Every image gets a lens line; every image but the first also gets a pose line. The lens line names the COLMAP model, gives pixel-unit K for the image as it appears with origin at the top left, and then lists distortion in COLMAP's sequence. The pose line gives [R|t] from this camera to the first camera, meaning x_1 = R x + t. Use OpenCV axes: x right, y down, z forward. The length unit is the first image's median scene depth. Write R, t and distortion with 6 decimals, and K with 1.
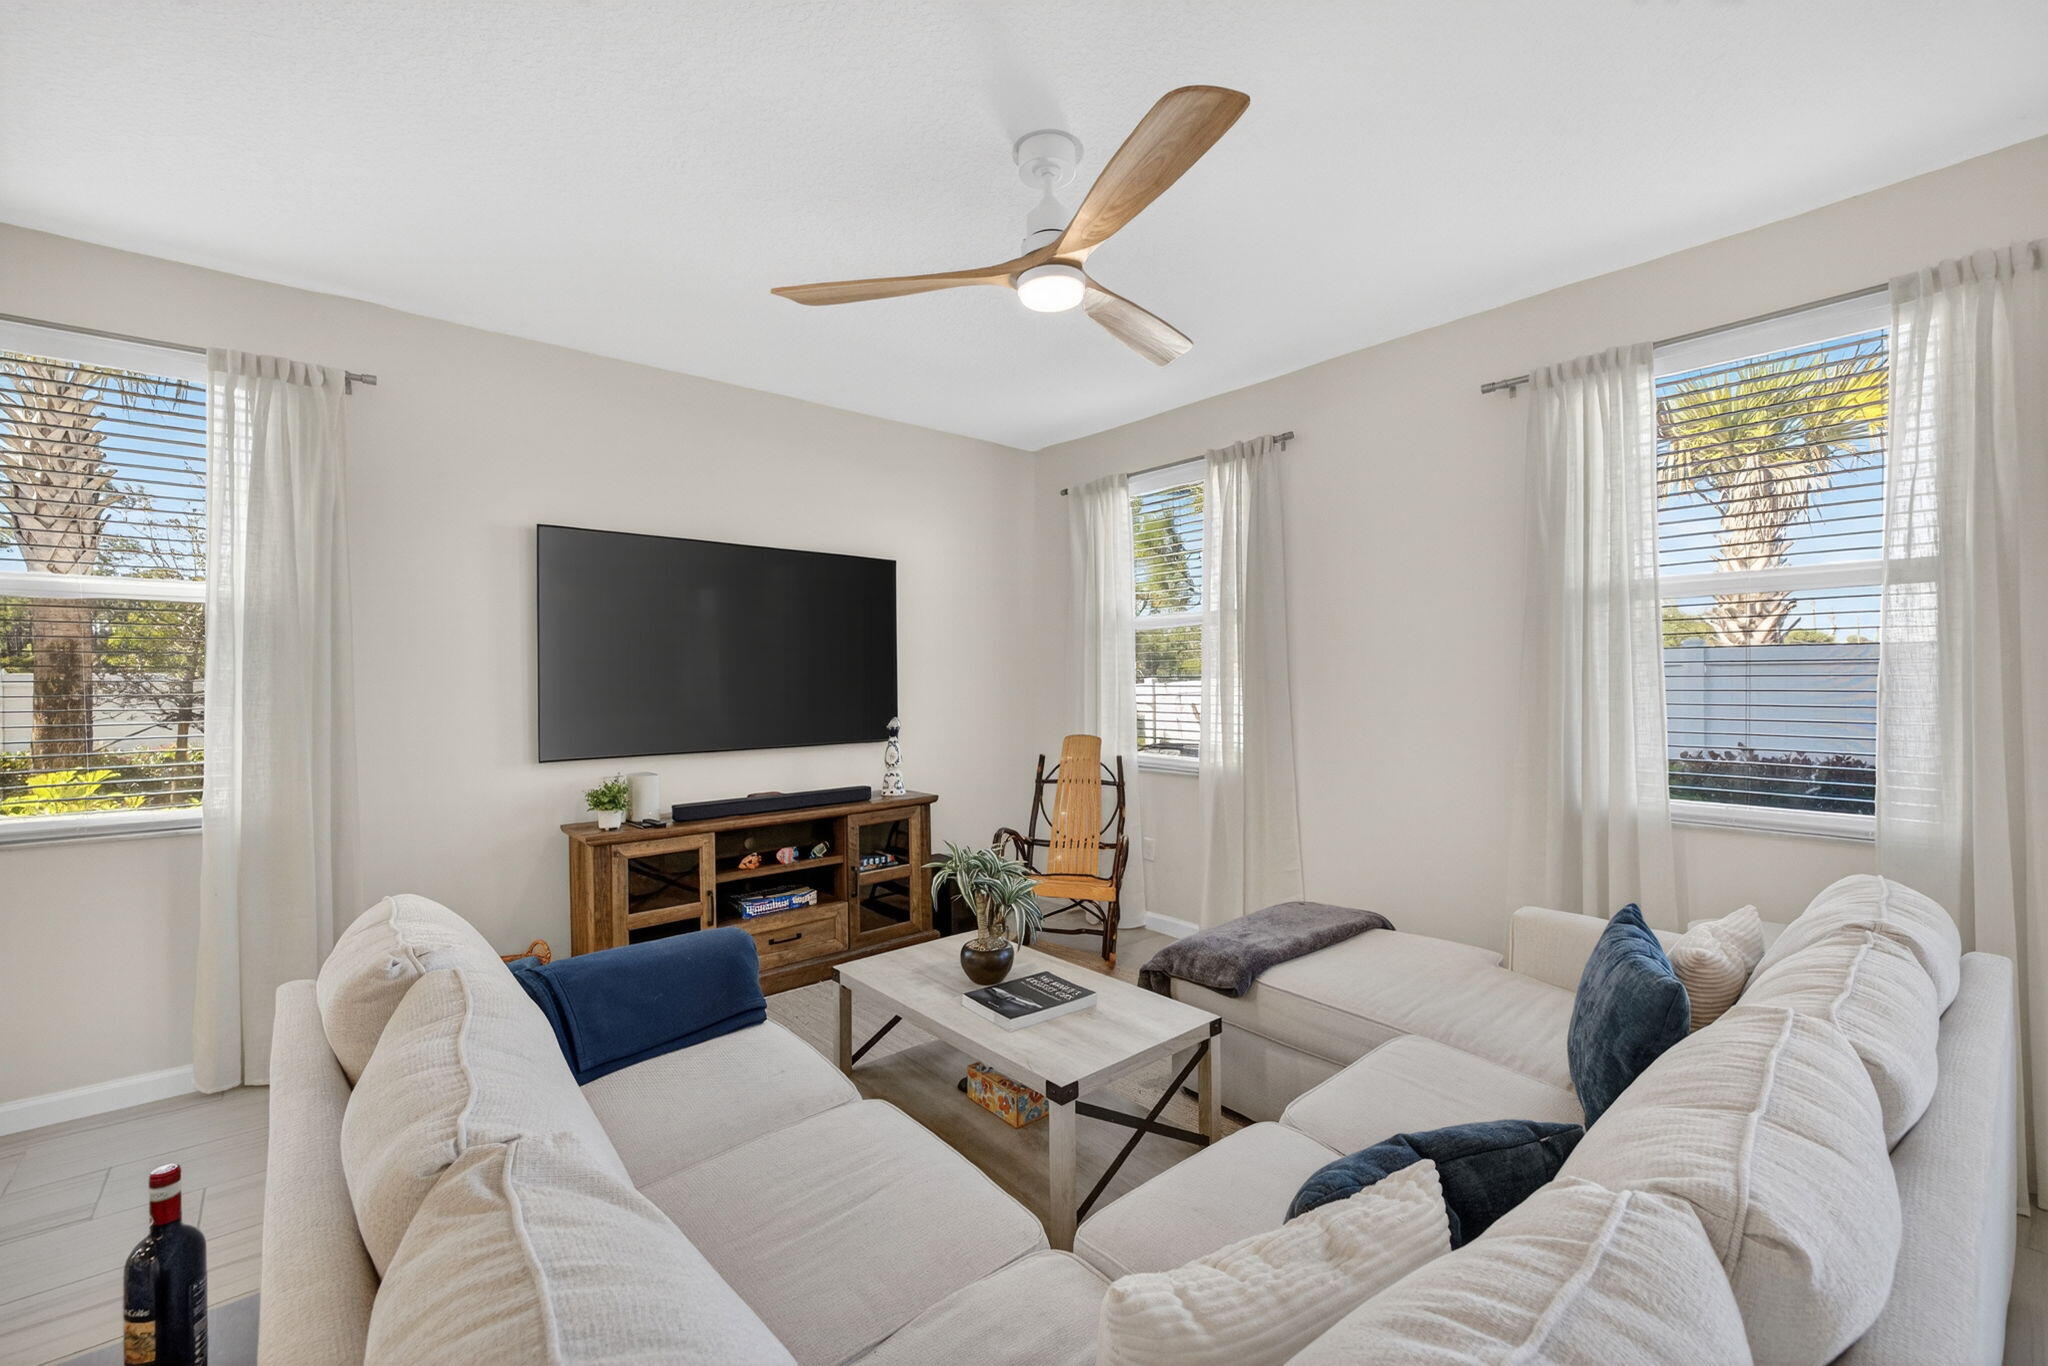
lens RADIAL K [[856.1, 0, 1011.6], [0, 856.1, 674.3], [0, 0, 1]] dist [0.004530, -0.000477]
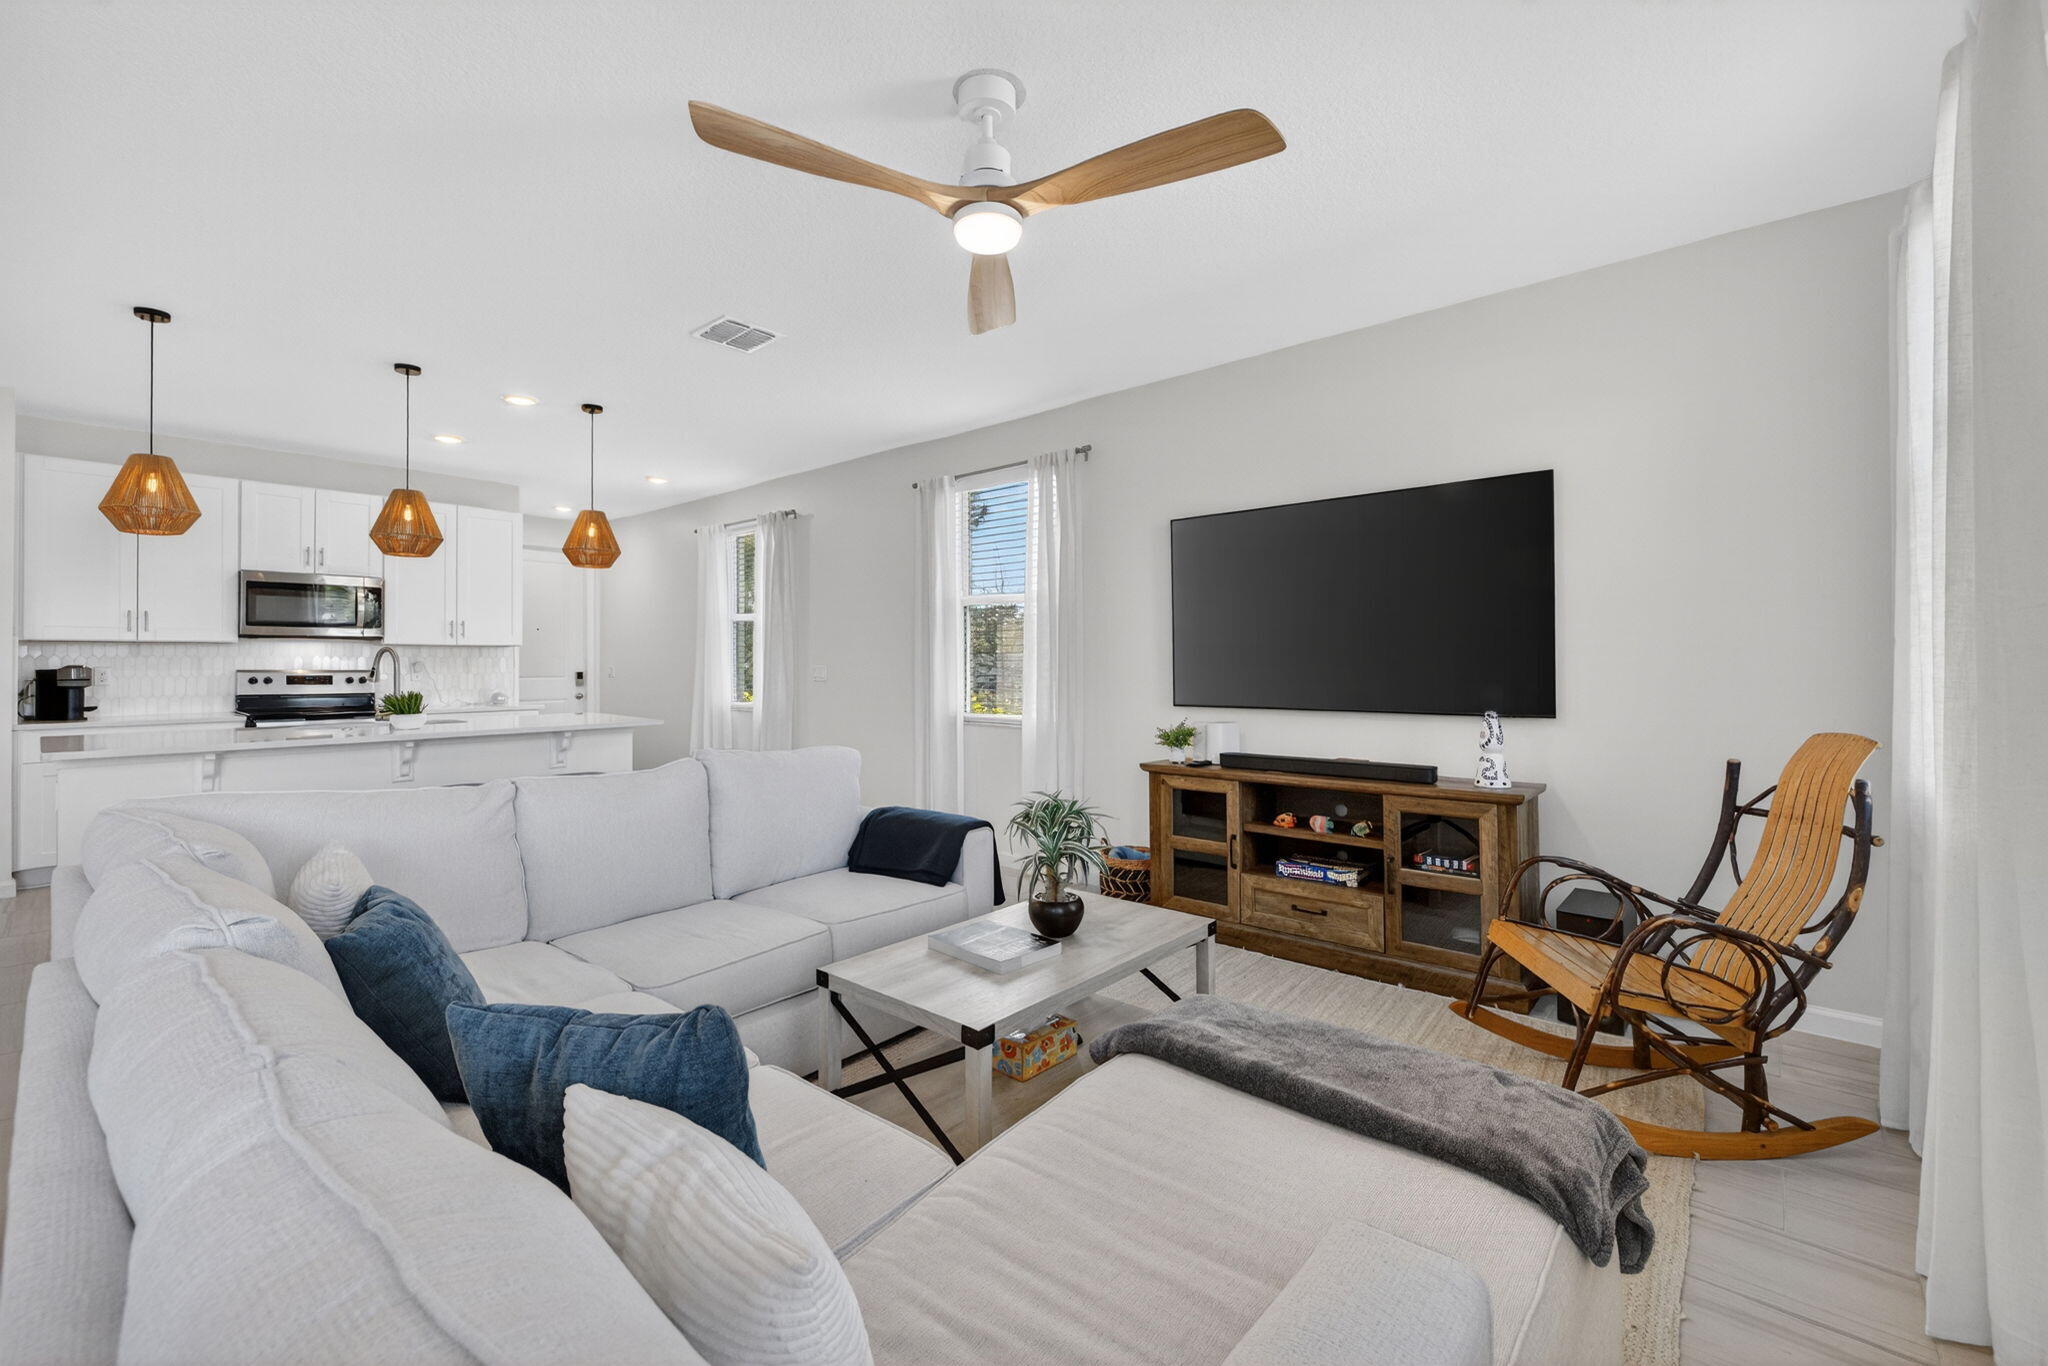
lens RADIAL K [[856.1, 0, 1033.4], [0, 856.1, 659.7], [0, 0, 1]] dist [0.004530, -0.000477]
pose [[0.157193, 0.000336, -0.987568, 0.628201], [0.005857, 0.999982, 0.001272, 0.028565], [0.987550, -0.005984, 0.157189, 0.551989]]
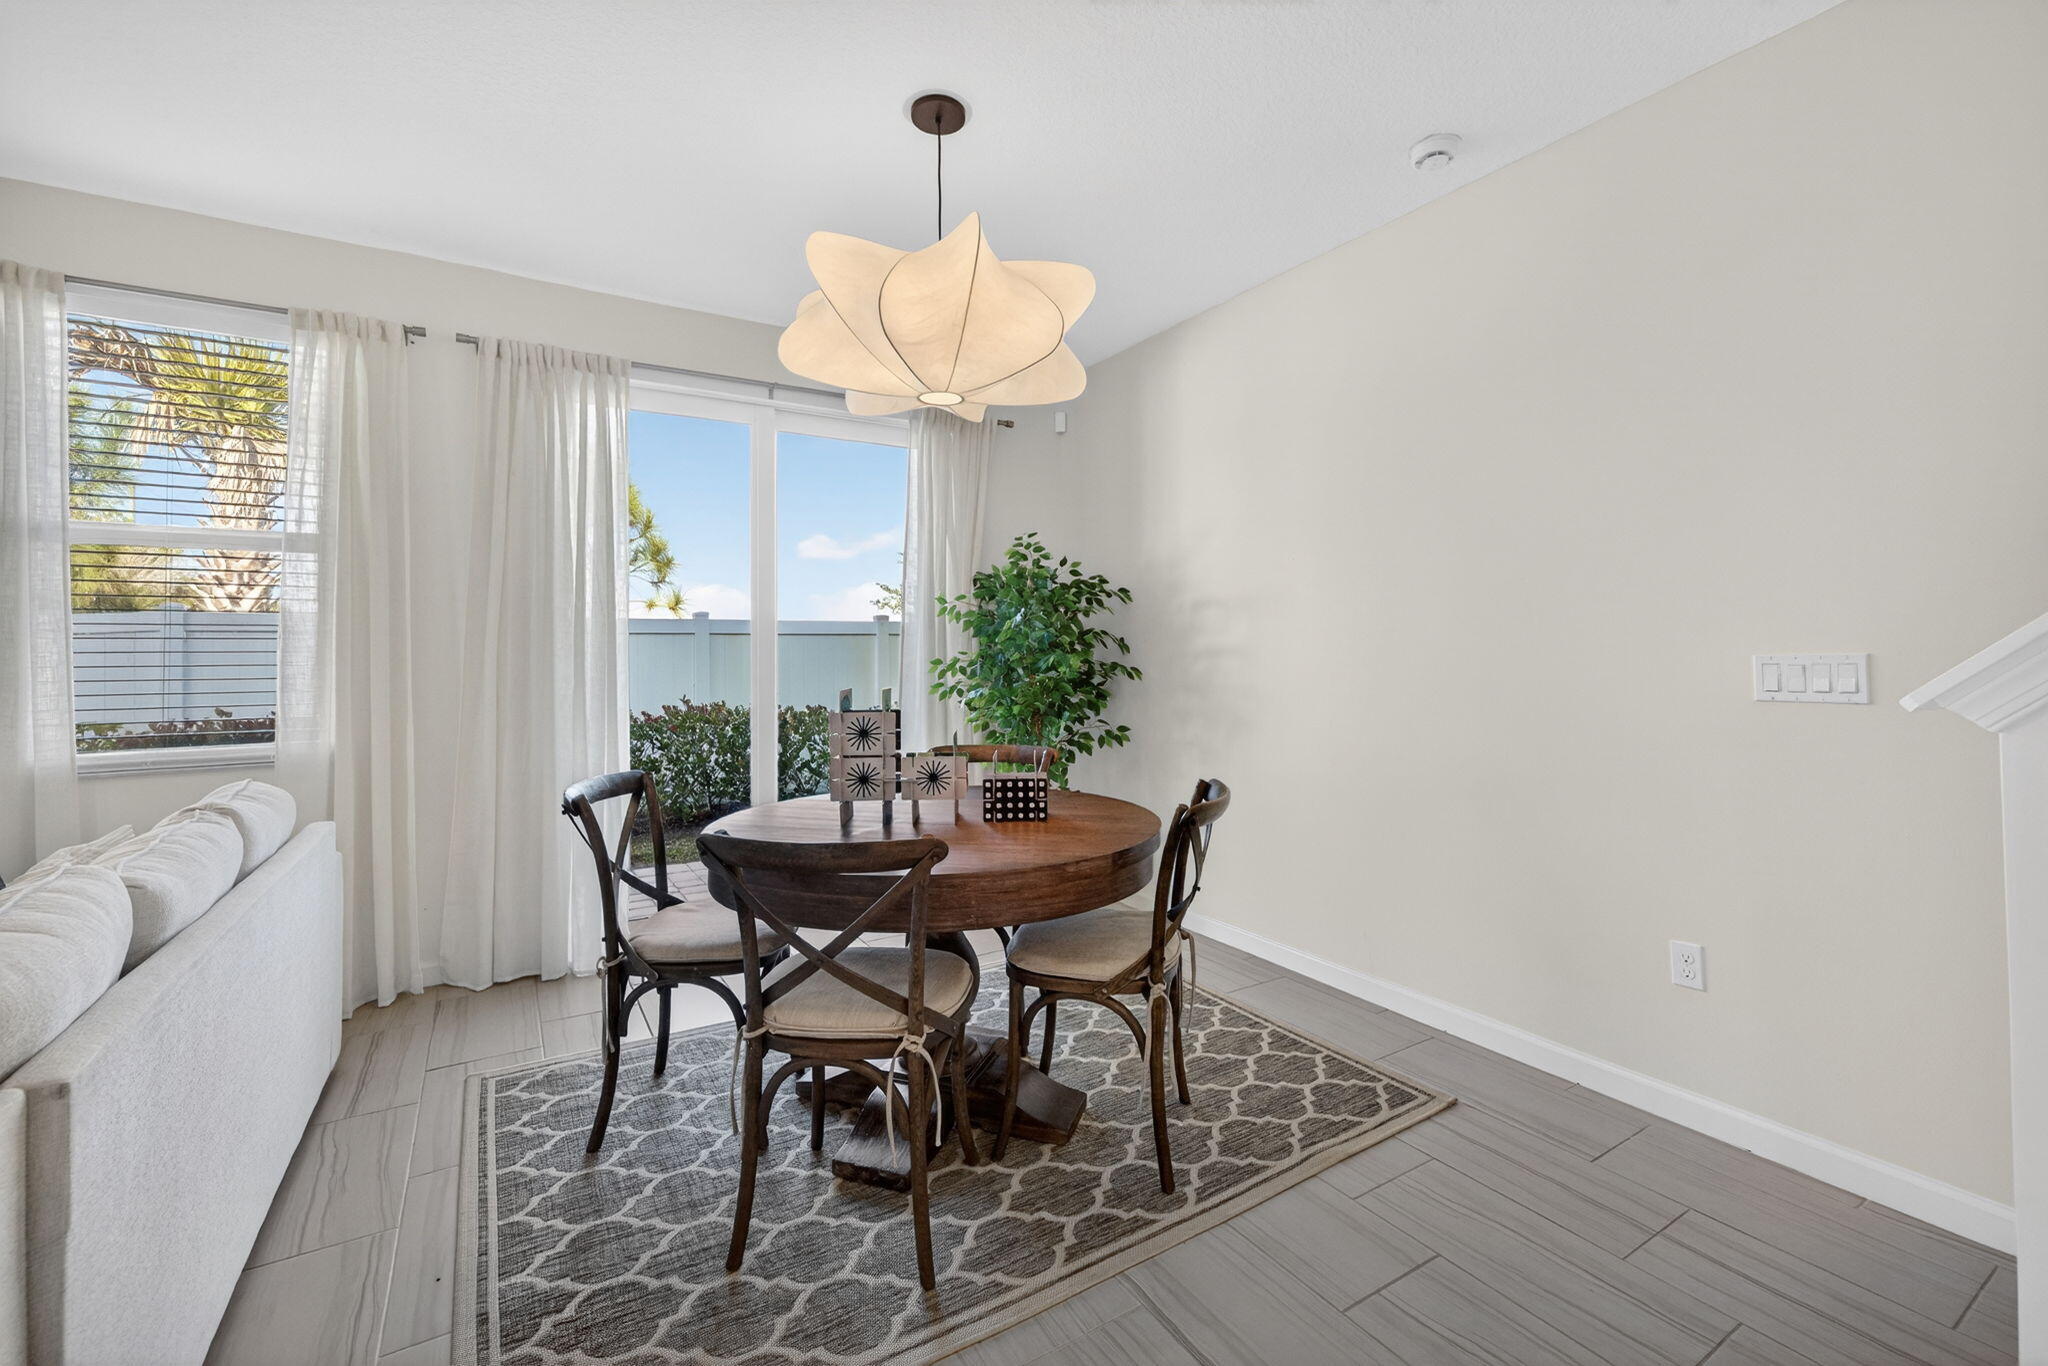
lens RADIAL K [[856.1, 0, 1027.5], [0, 856.1, 638.6], [0, 0, 1]] dist [0.004530, -0.000477]
pose [[0.144477, 0.017042, 0.989361, -0.029975], [0.000437, 0.999850, -0.017287, 0.027681], [-0.989508, 0.002929, 0.144448, -0.152119]]
